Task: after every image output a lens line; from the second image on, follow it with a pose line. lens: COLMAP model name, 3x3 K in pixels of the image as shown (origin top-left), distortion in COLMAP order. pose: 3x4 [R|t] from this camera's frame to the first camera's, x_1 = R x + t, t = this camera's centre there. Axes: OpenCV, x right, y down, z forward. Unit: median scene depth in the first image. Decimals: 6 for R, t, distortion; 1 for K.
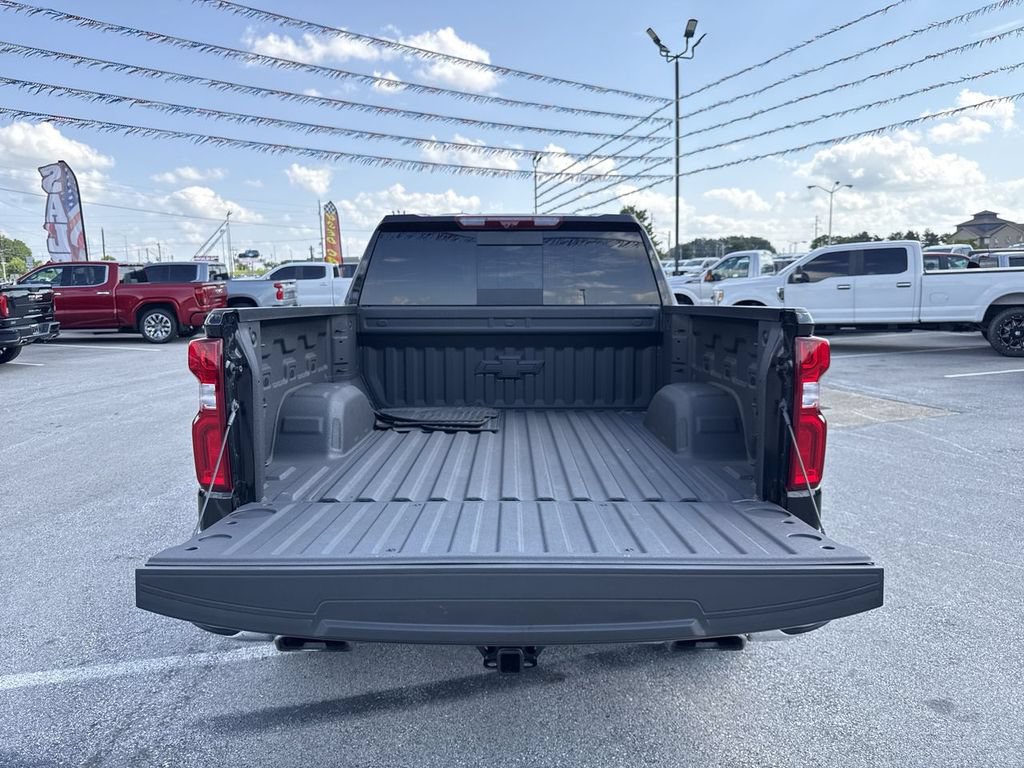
lens RADIAL K [[730.4, 0, 509.5], [0, 730.4, 385.4], [0, 0, 1]] dist [0.002235, -0.006175]
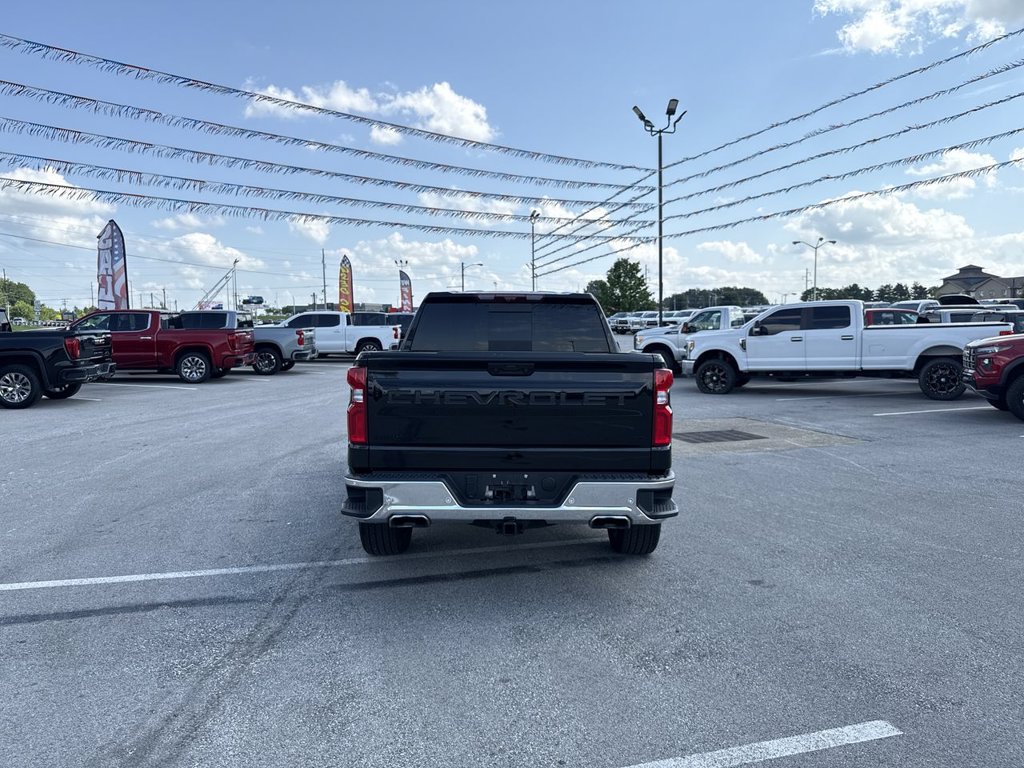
lens RADIAL K [[720.6, 0, 512.0], [0, 720.6, 384.0], [0, 0, 1]] dist [0.104187, -0.149467]
pose [[0.999931, 0.008903, 0.007629, -0.001182], [-0.008381, 0.997787, -0.065957, 0.011850], [-0.008200, 0.065889, 0.997793, -0.104797]]
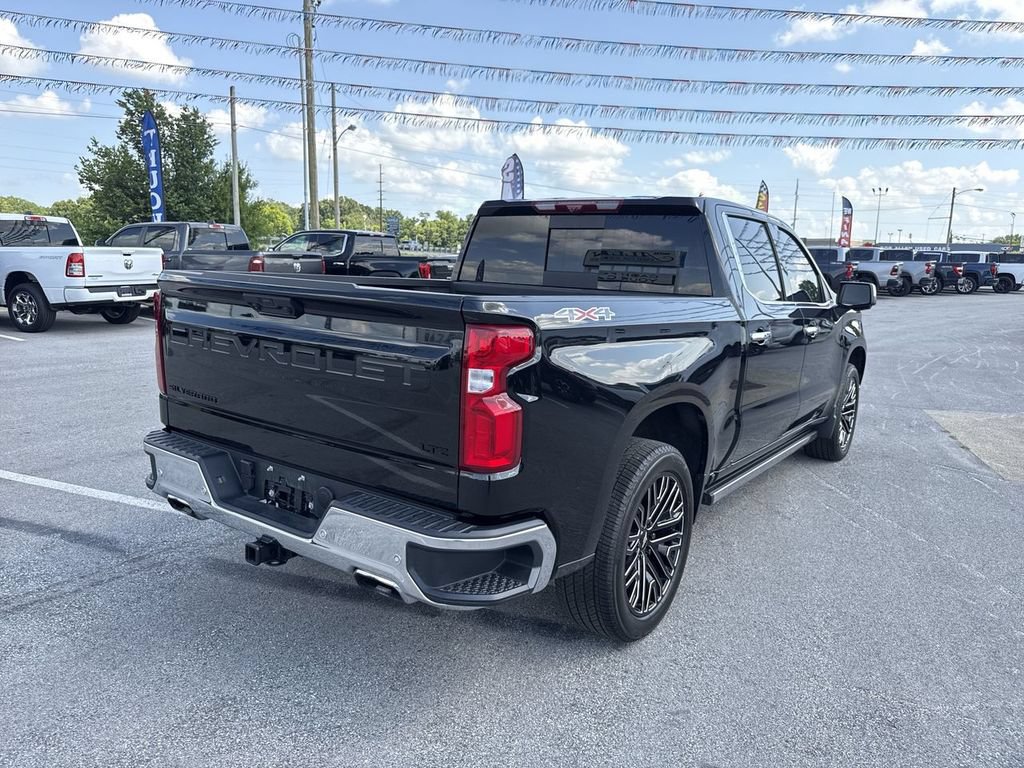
lens RADIAL K [[728.3, 0, 515.2], [0, 728.3, 399.5], [0, 0, 1]] dist [0.005506, -0.001192]
pose [[0.815533, 0.145255, -0.560185, 0.111888], [-0.120673, 0.989393, 0.080868, -0.005322], [0.565990, 0.001649, 0.824411, 0.021072]]
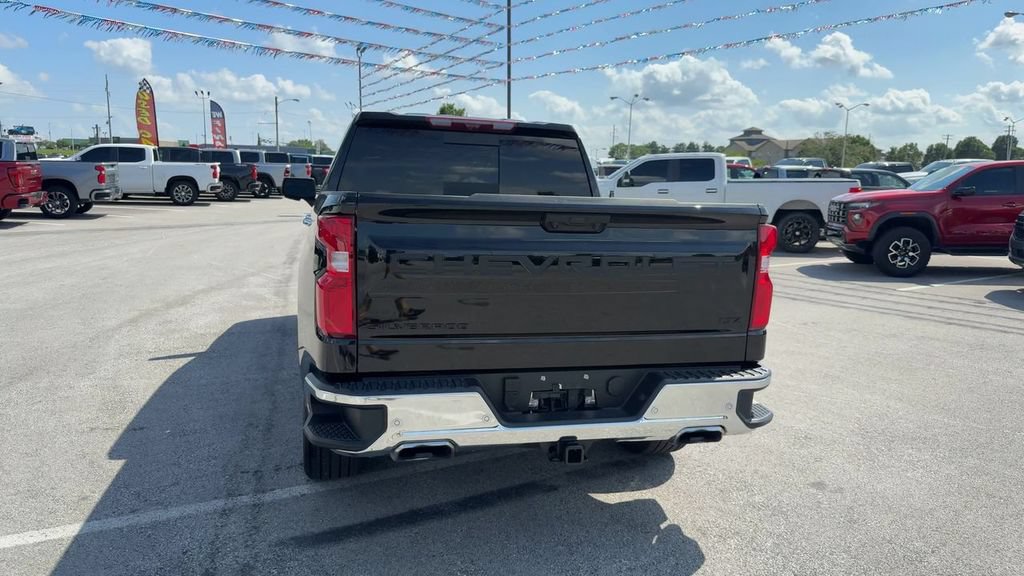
lens RADIAL K [[715.7, 0, 510.2], [0, 715.7, 306.9], [0, 0, 1]] dist [0.054492, -0.093908]
pose [[0.966702, -0.006774, 0.255816, -0.048516], [-0.002732, 0.999319, 0.036786, 0.005109], [-0.255891, -0.036260, 0.966025, -0.027592]]
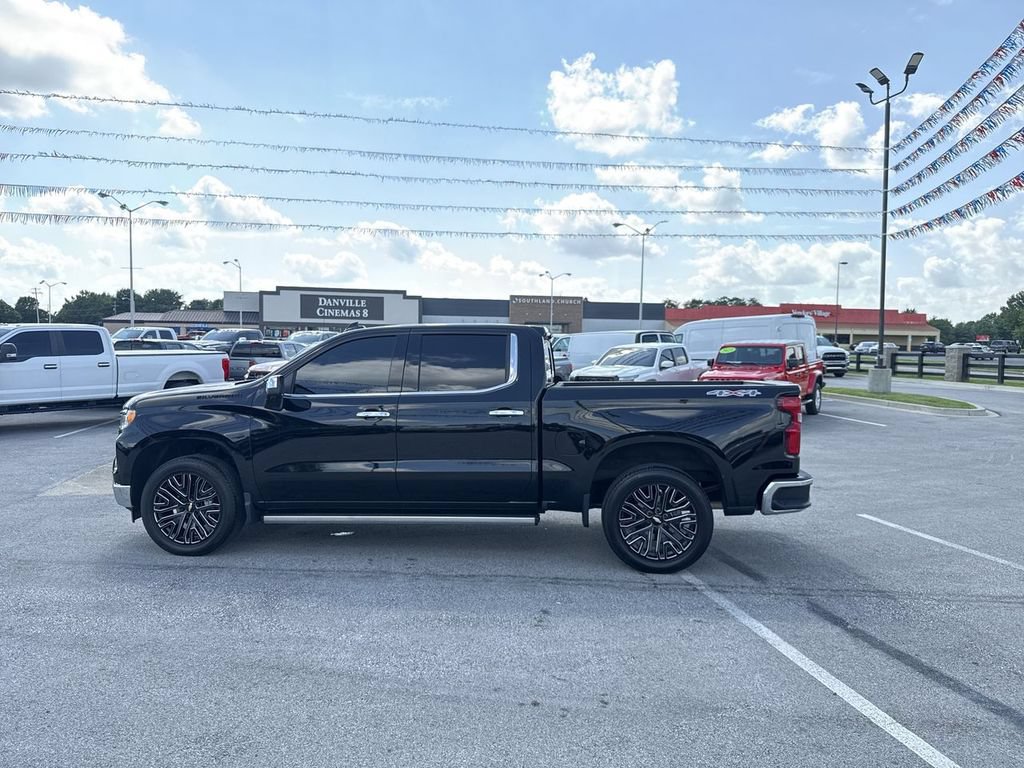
lens RADIAL K [[713.1, 0, 512.0], [0, 713.1, 384.0], [0, 0, 1]] dist [0.071480, -0.113579]
pose [[0.106565, -0.022561, 0.994050, -0.340549], [0.125592, 0.992041, 0.009051, -0.028386], [-0.986342, 0.123880, 0.108550, 0.189253]]
